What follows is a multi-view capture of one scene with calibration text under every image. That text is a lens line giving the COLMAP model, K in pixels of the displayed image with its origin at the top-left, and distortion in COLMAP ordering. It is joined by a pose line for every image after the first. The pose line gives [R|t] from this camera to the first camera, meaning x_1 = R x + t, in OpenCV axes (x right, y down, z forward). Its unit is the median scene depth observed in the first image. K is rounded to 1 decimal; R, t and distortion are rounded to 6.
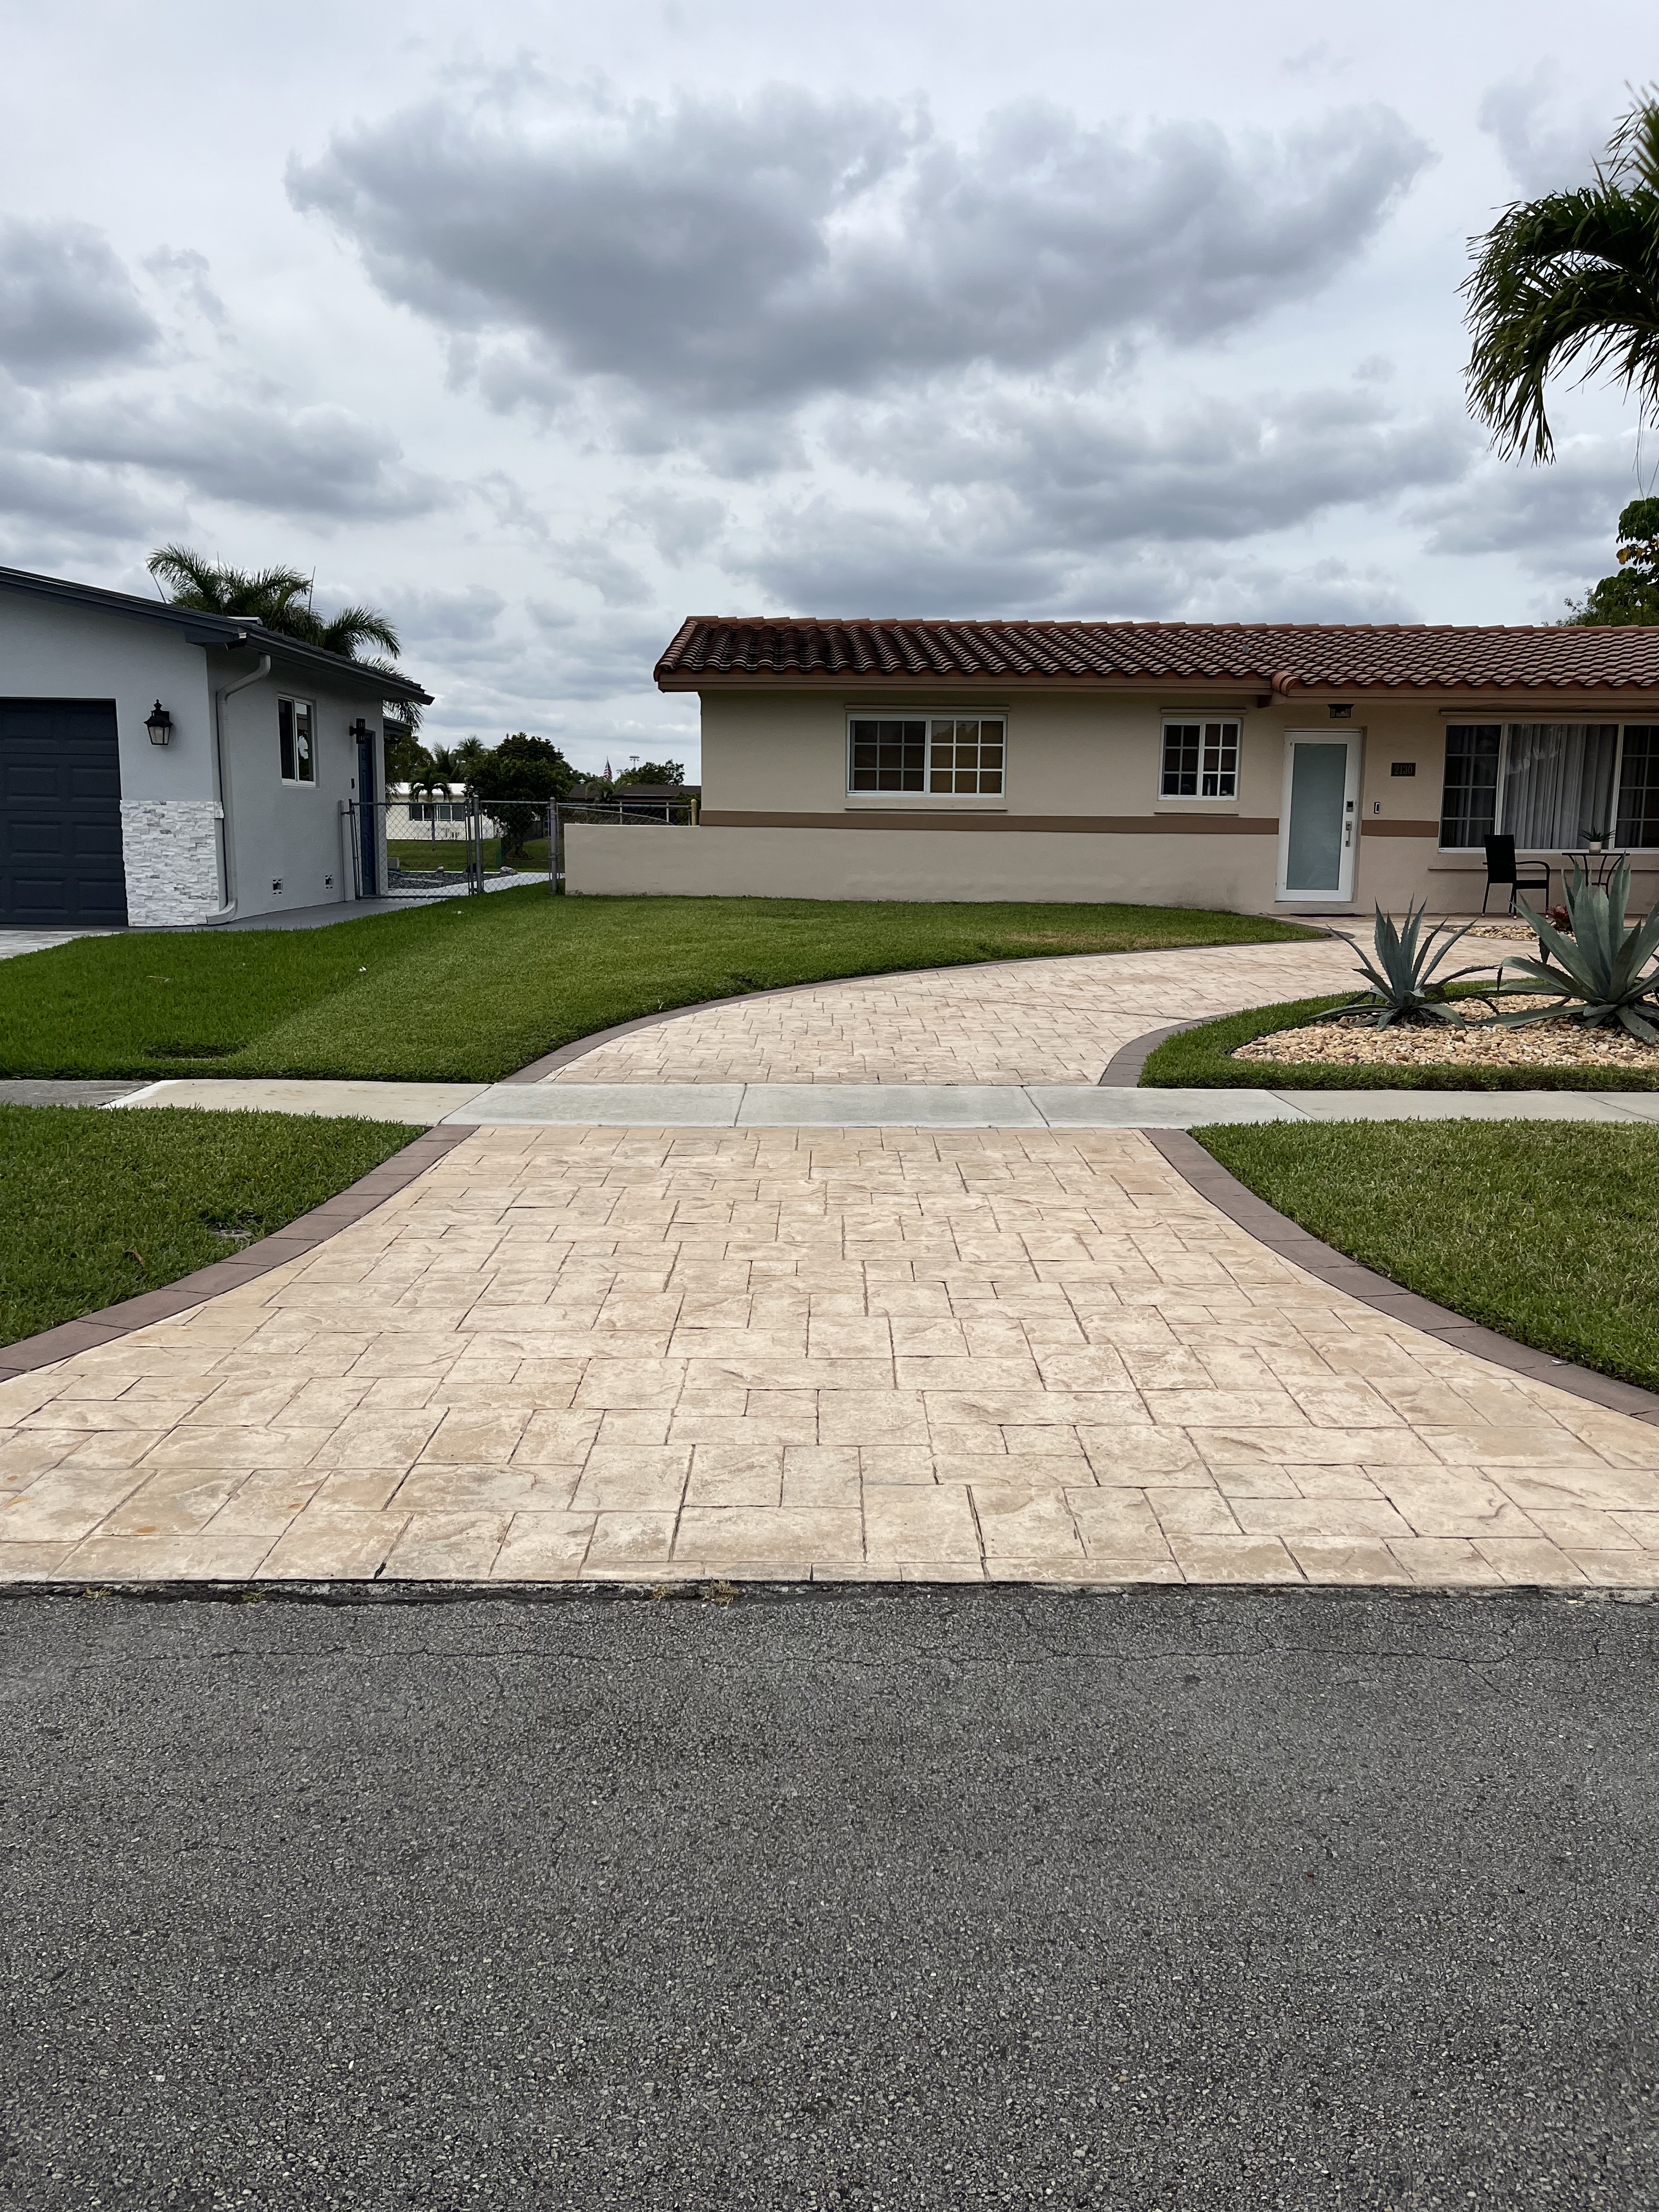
lens RADIAL K [[1680.6, 0, 841.4], [0, 1680.6, 1110.0], [0, 0, 1]] dist [0.050959, -0.061539]
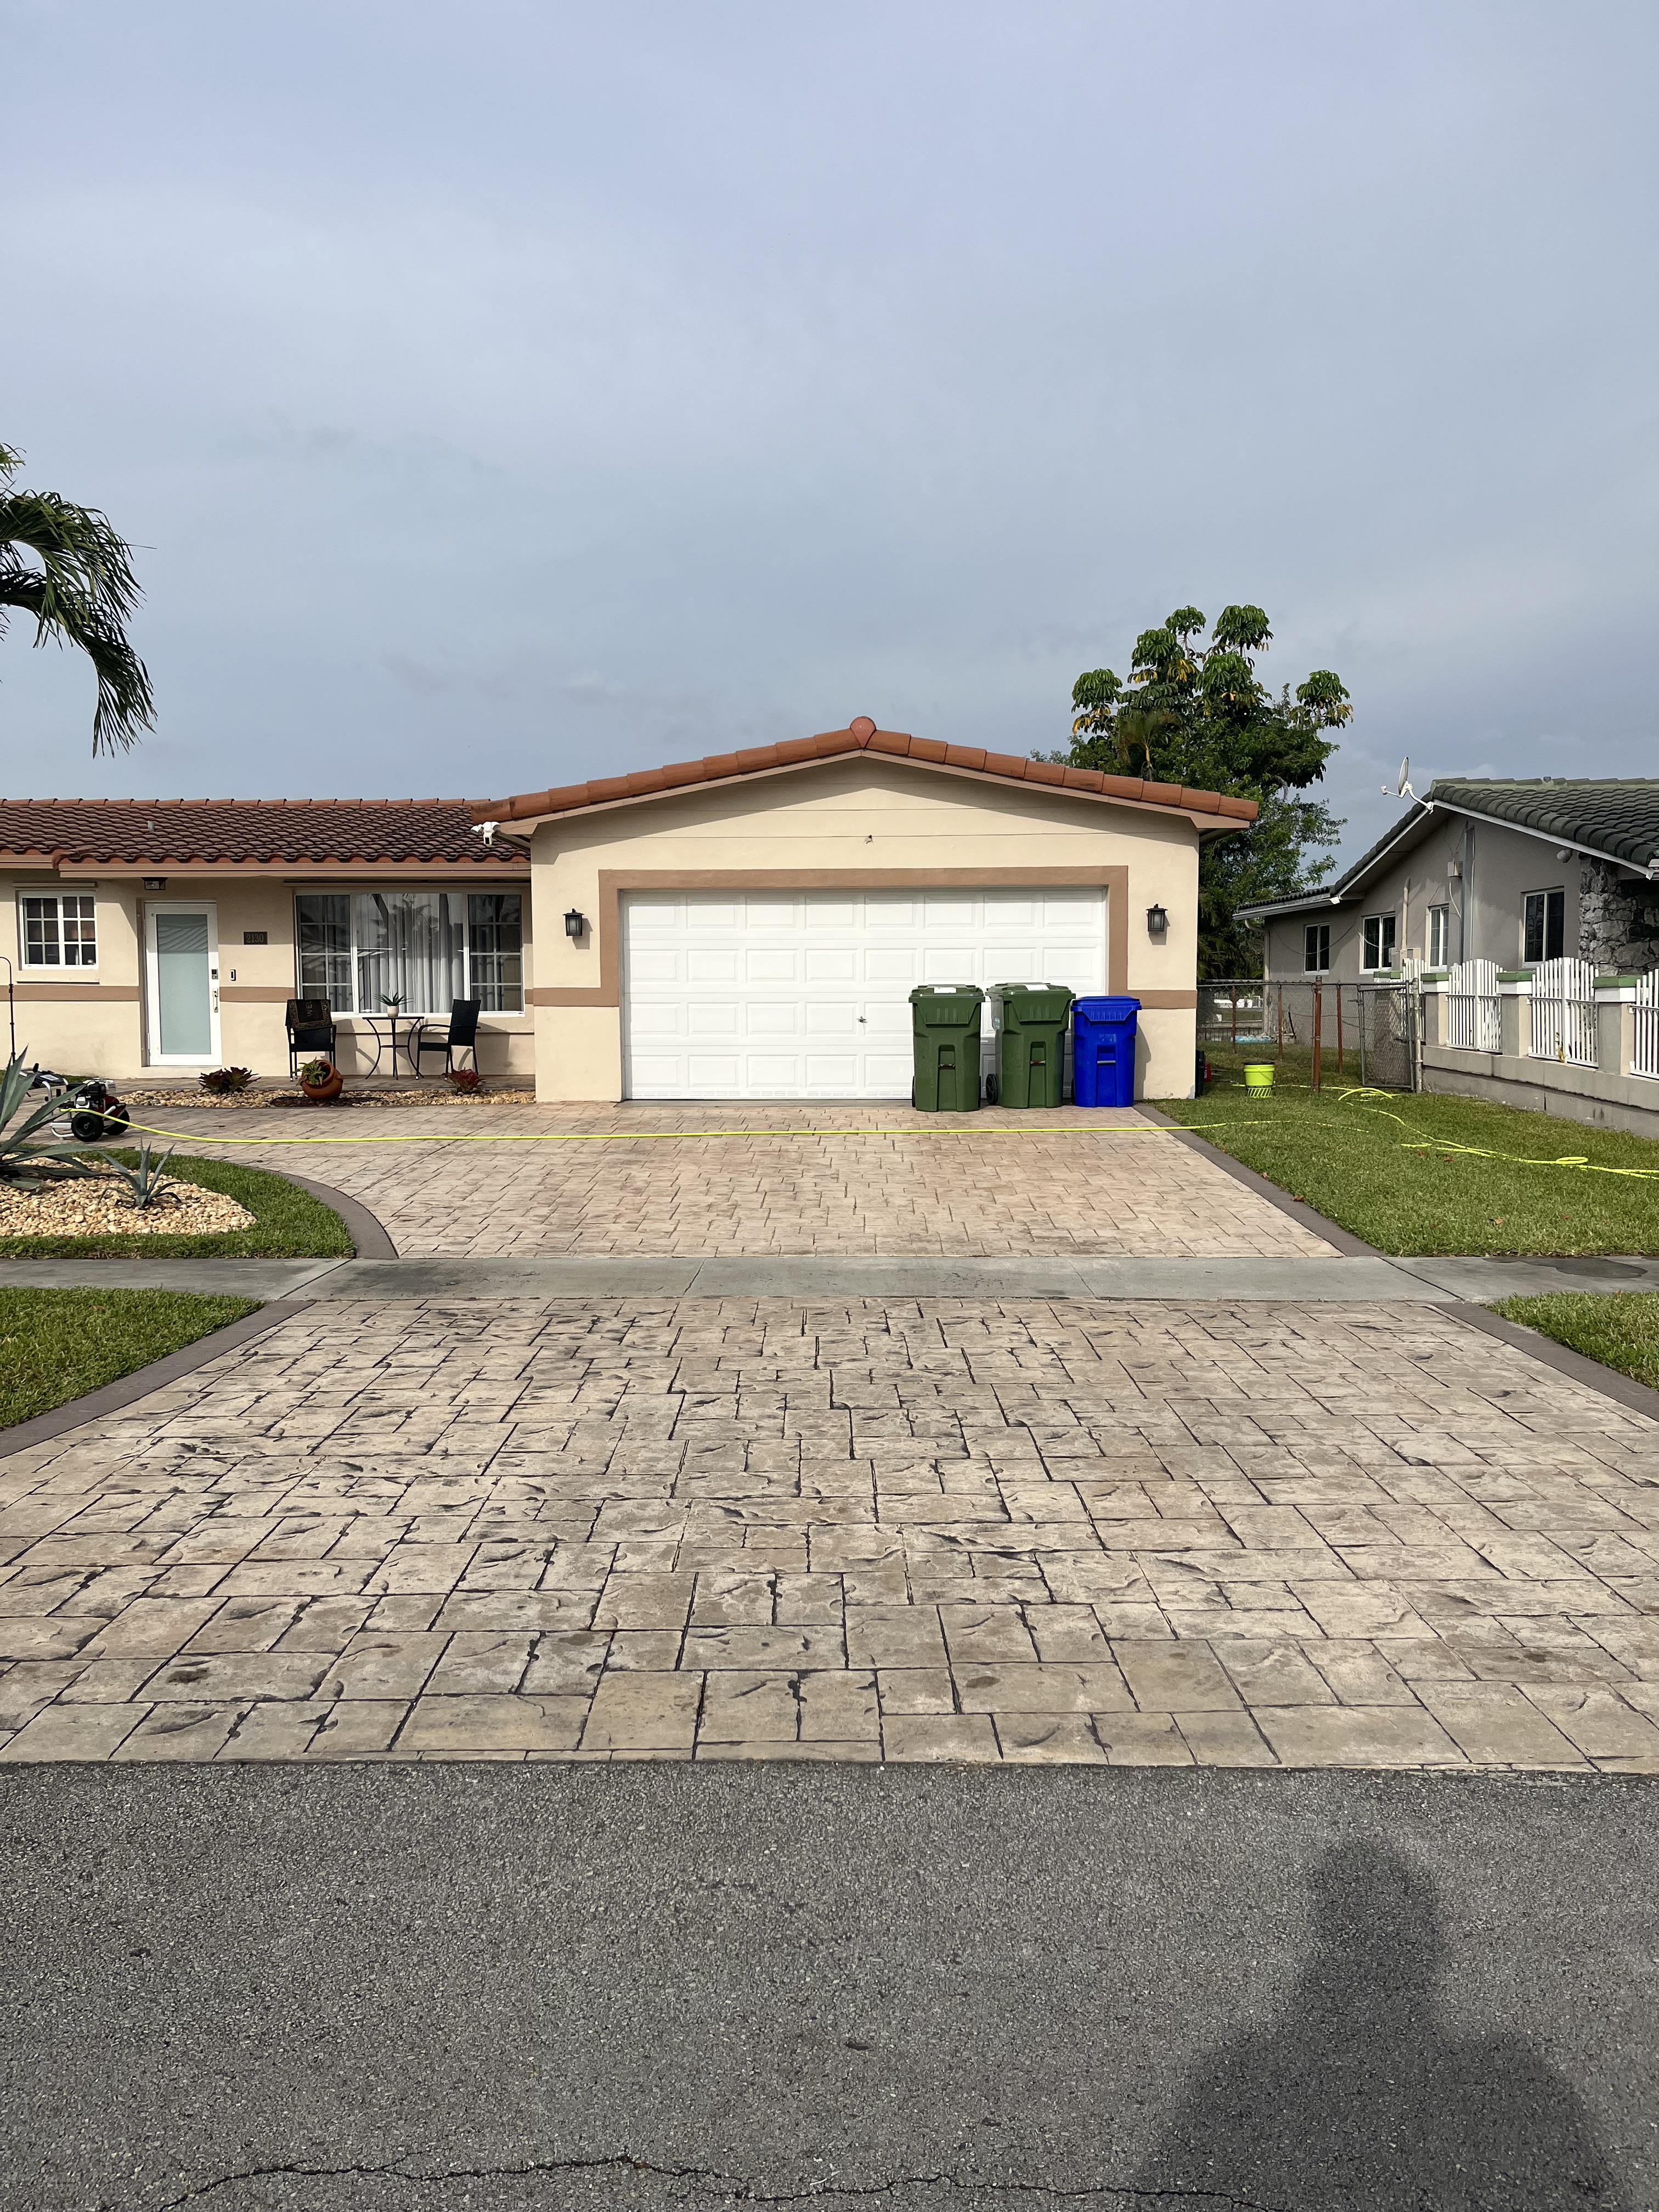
lens RADIAL K [[1688.4, 0, 829.5], [0, 1688.4, 1106.0], [0, 0, 1]] dist [0.015845, 0.001638]
pose [[0.999753, -0.012090, -0.018672, 2.886856], [0.010219, 0.995209, -0.097231, 0.012033], [0.019758, 0.097016, 0.995087, -0.013137]]
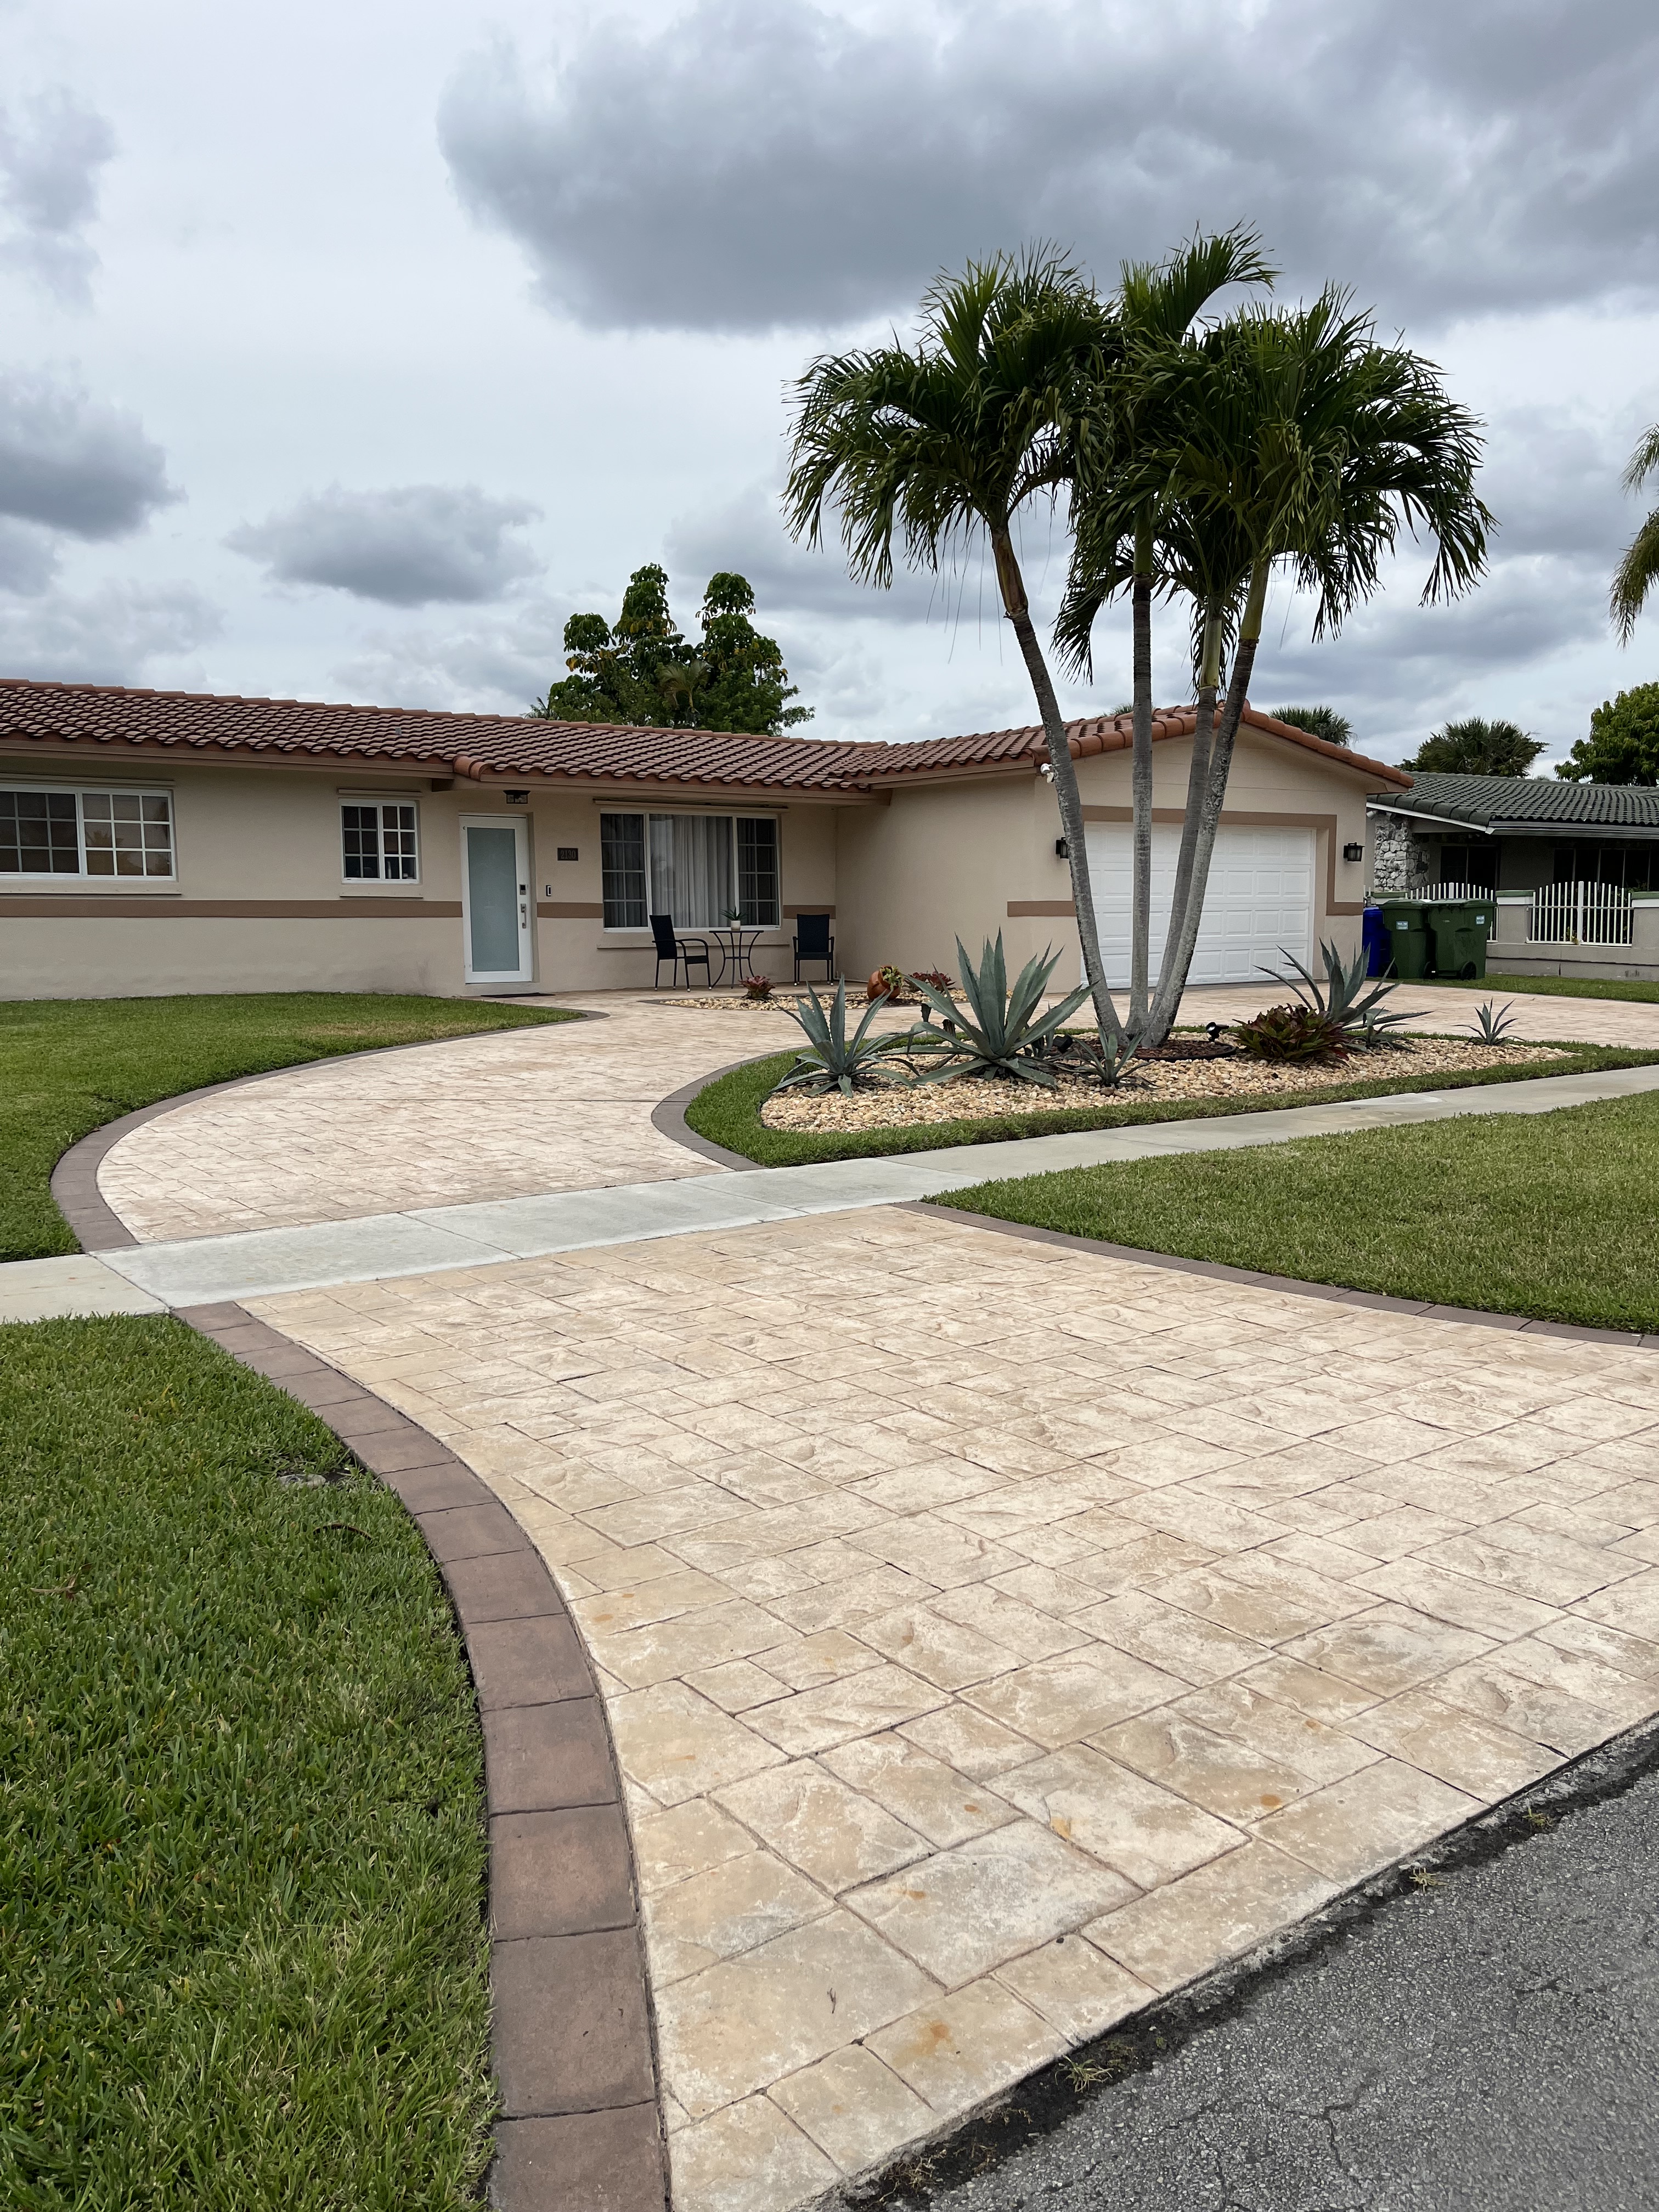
lens RADIAL K [[1688.4, 0, 829.5], [0, 1688.4, 1106.0], [0, 0, 1]] dist [0.015845, 0.001638]
pose [[0.802666, -0.082893, 0.590640, -0.692553], [0.112541, 0.993555, -0.013501, -0.059912], [-0.585715, 0.077308, 0.806822, 0.309894]]
